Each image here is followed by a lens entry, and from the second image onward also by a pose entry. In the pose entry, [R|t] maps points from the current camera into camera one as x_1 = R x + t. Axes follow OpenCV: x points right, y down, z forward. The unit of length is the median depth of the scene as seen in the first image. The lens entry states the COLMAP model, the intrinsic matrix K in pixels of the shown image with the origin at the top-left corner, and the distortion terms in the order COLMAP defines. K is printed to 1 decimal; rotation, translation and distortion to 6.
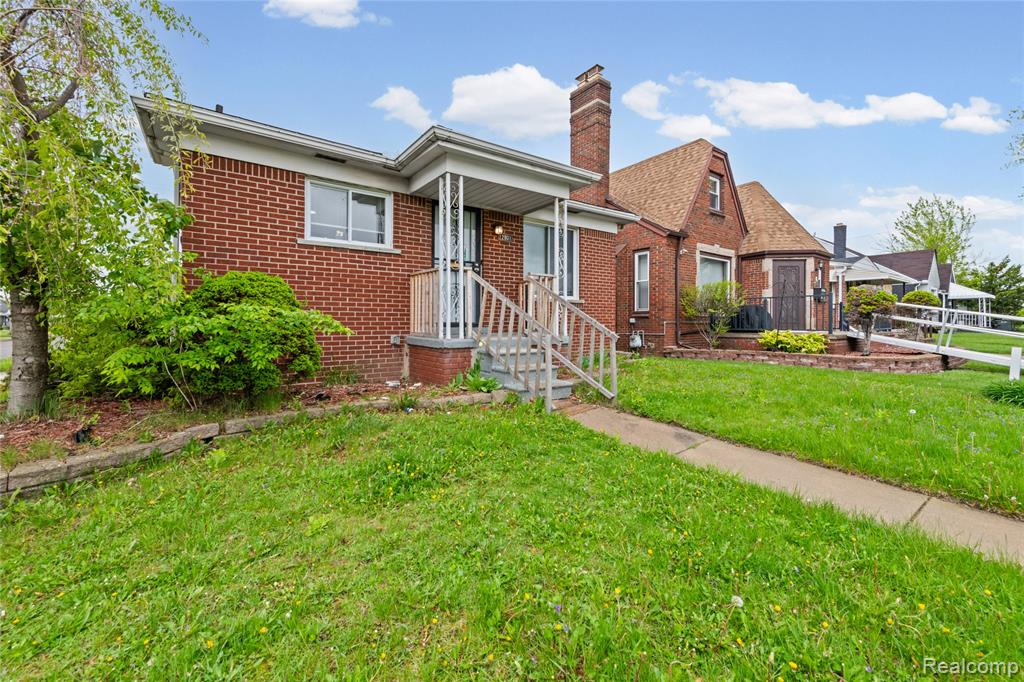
lens RADIAL K [[424.9, 0, 512.8], [0, 424.9, 332.8], [0, 0, 1]] dist [0.002243, -0.000147]
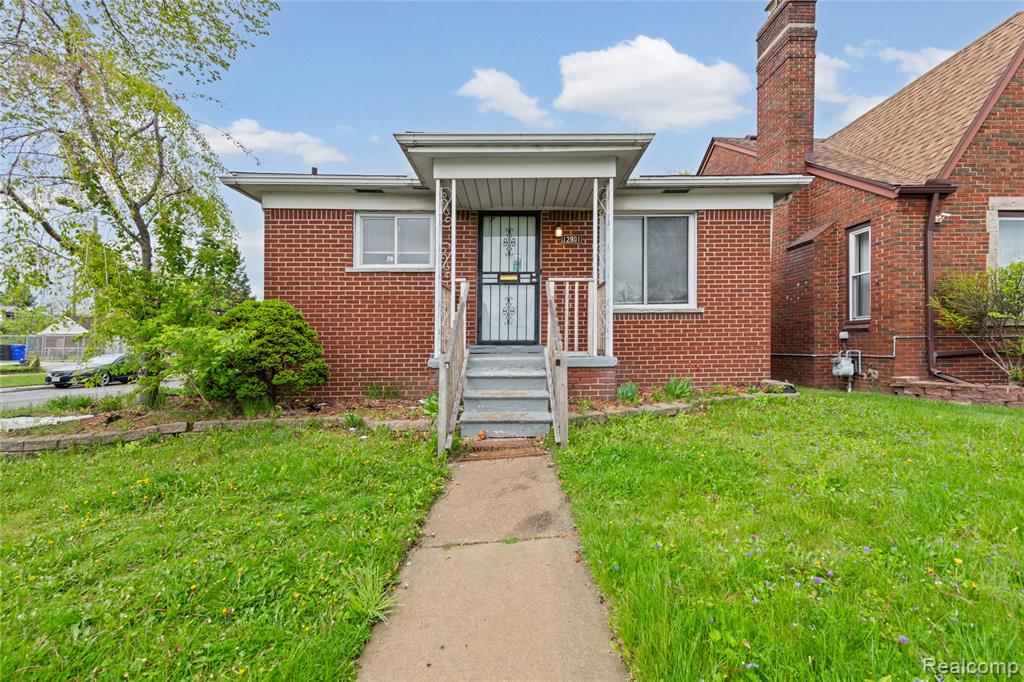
lens RADIAL K [[424.9, 0, 514.5], [0, 424.9, 347.1], [0, 0, 1]] dist [0.002243, -0.000147]
pose [[0.811092, 0.000310, -0.584918, 0.472478], [-0.006659, 0.999940, -0.008703, -0.002190], [0.584881, 0.010954, 0.811045, 0.310143]]
